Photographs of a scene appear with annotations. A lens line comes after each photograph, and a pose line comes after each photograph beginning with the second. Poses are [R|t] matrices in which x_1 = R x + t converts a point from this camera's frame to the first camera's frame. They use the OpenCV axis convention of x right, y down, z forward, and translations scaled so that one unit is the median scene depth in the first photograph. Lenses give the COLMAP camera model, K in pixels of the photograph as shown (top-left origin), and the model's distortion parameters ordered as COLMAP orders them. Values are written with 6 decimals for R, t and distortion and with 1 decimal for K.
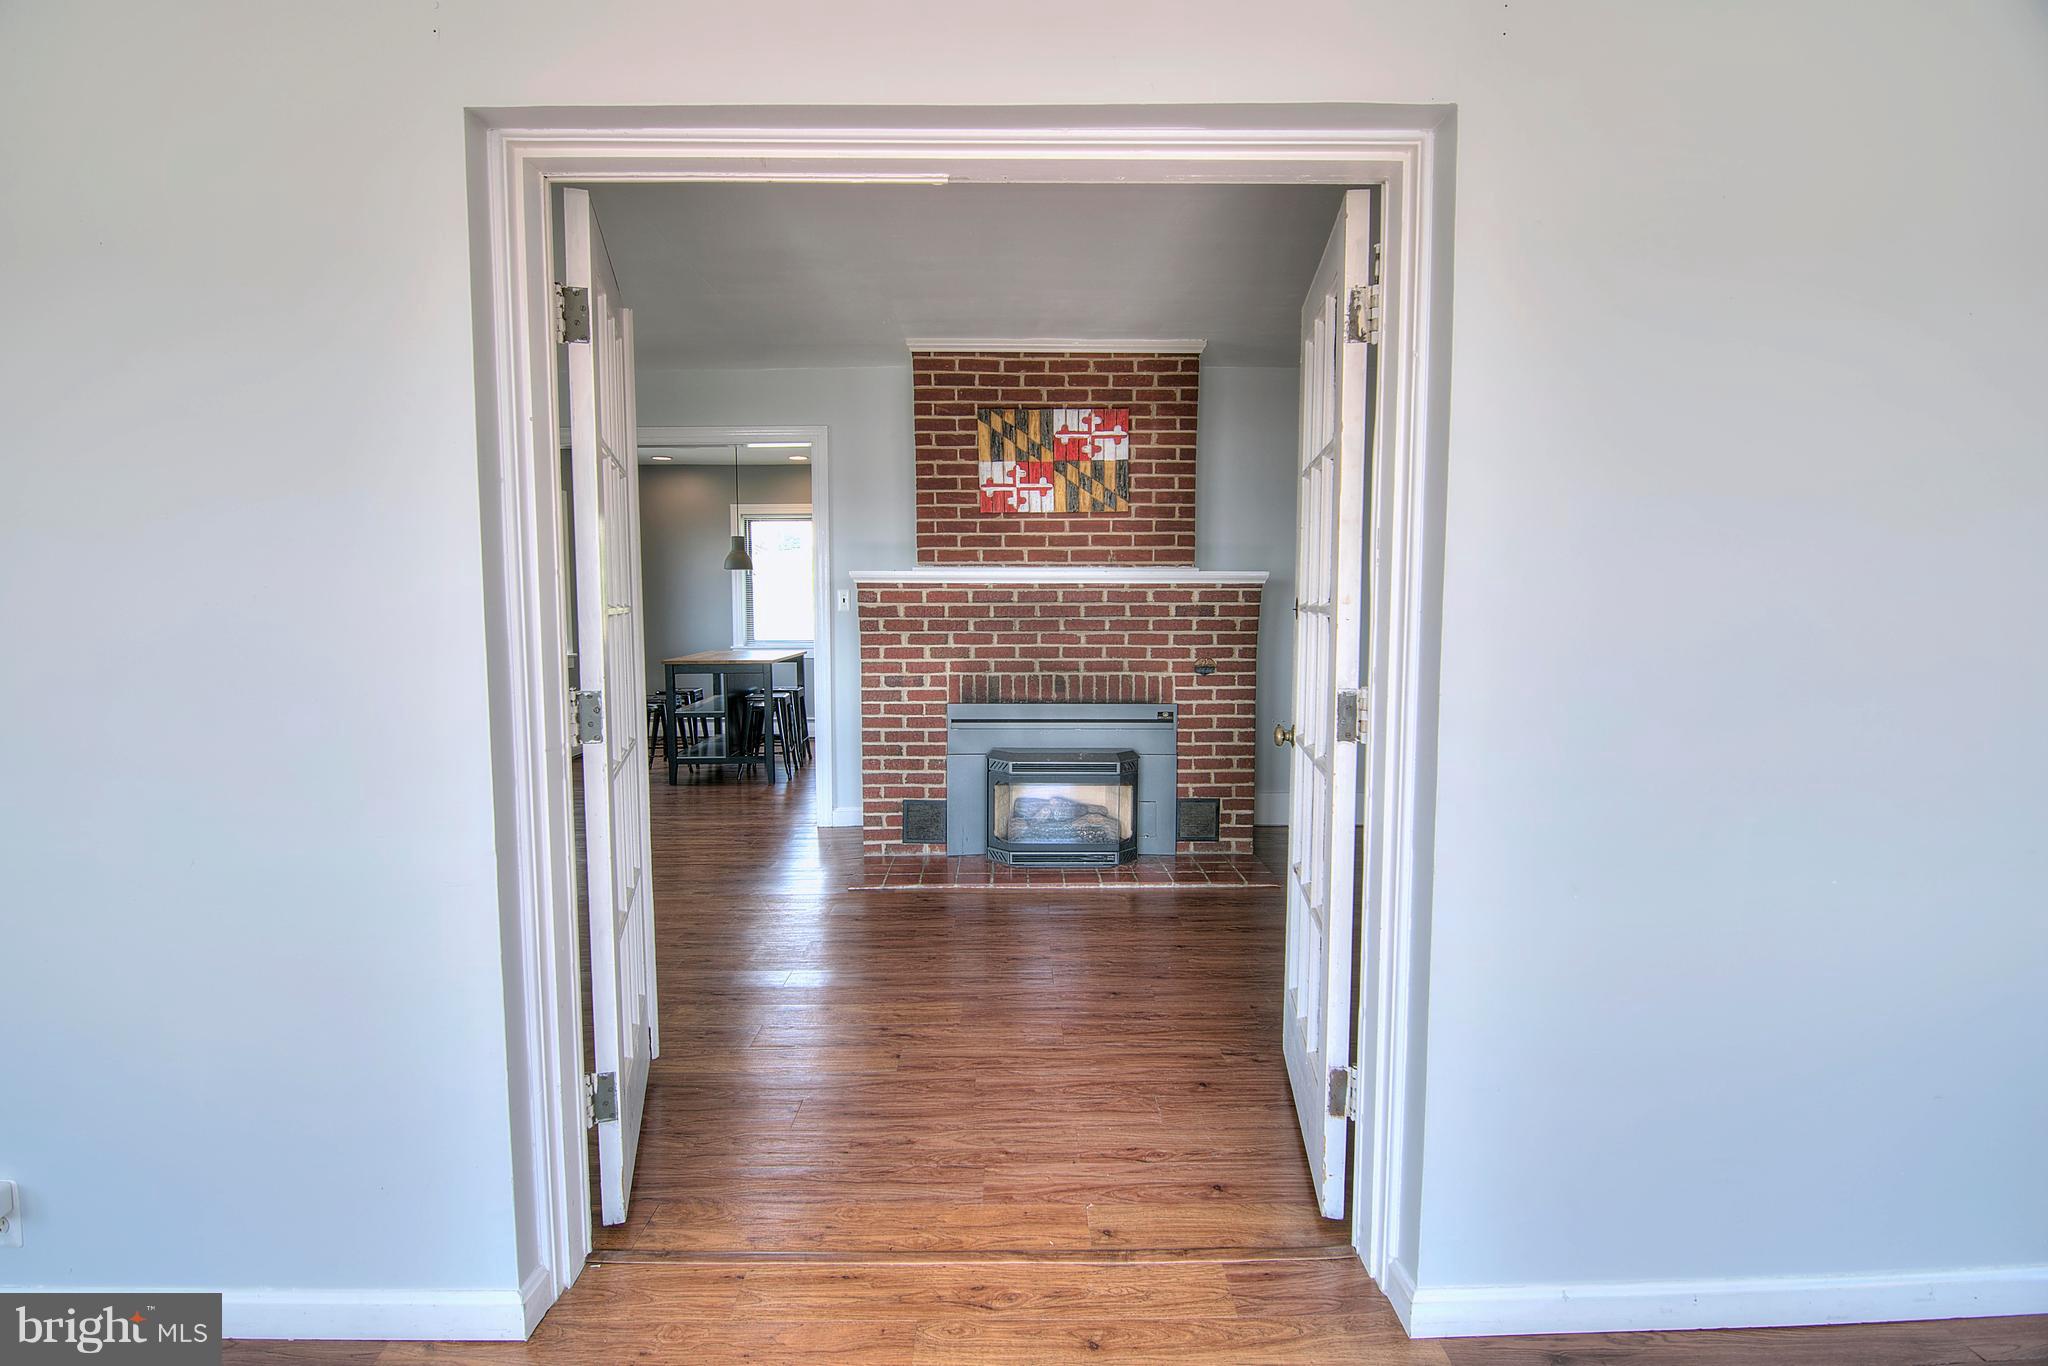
lens RADIAL K [[993.2, 0, 1017.5], [0, 993.2, 684.5], [0, 0, 1]] dist [-0.002024, -0.000312]
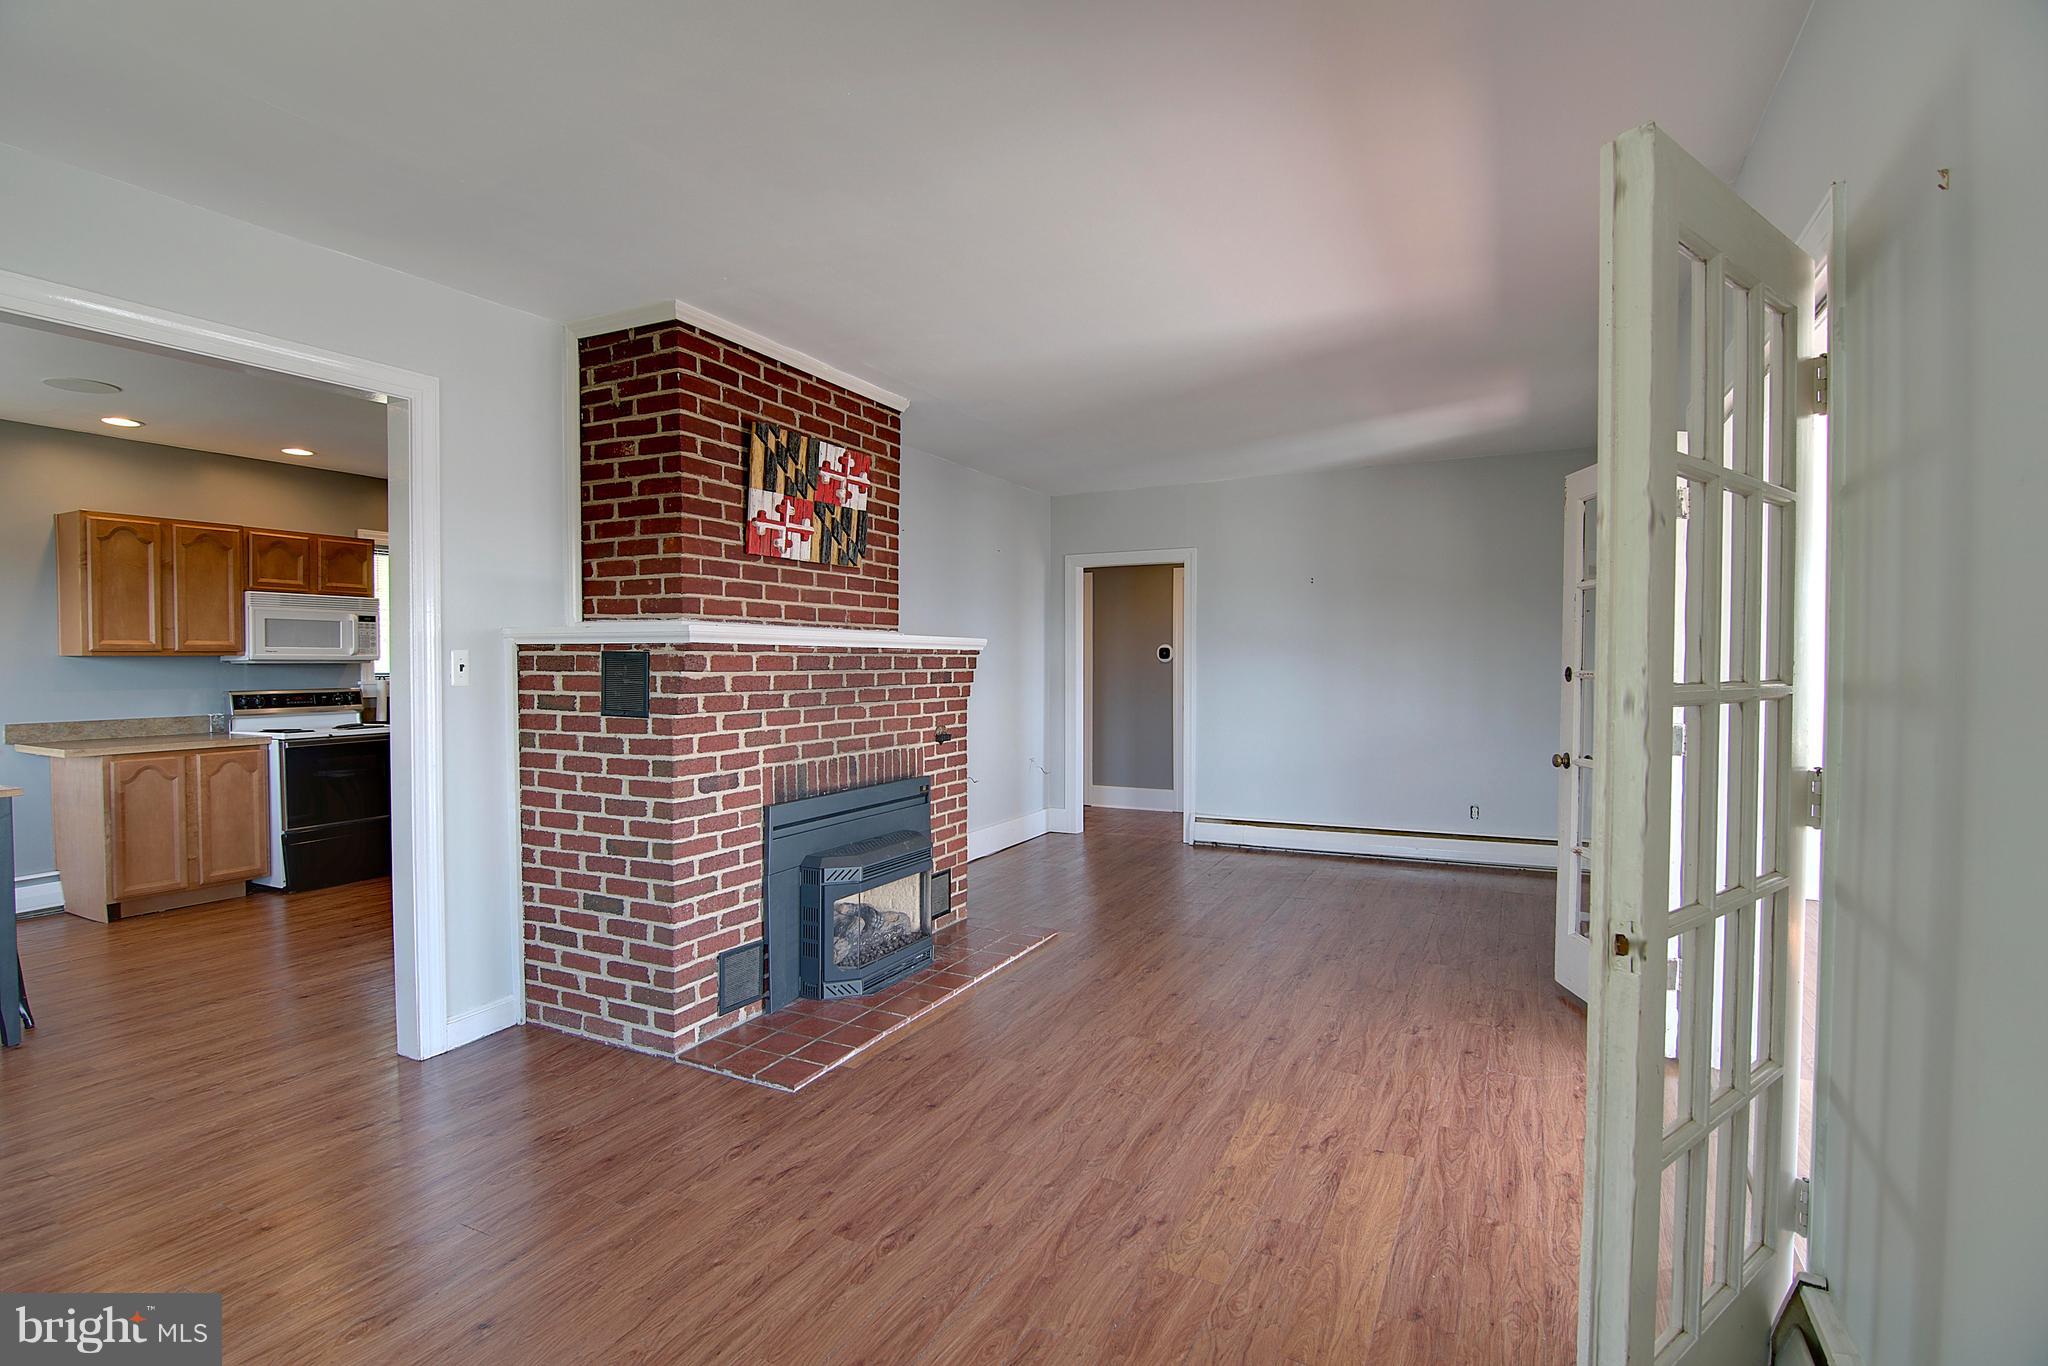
lens RADIAL K [[993.2, 0, 1016.7], [0, 993.2, 684.1], [0, 0, 1]] dist [-0.002024, -0.000312]
pose [[0.455593, -0.019389, 0.889977, -0.633233], [0.074660, 0.997073, -0.016498, -0.045061], [-0.887052, 0.073962, 0.455707, 0.480901]]
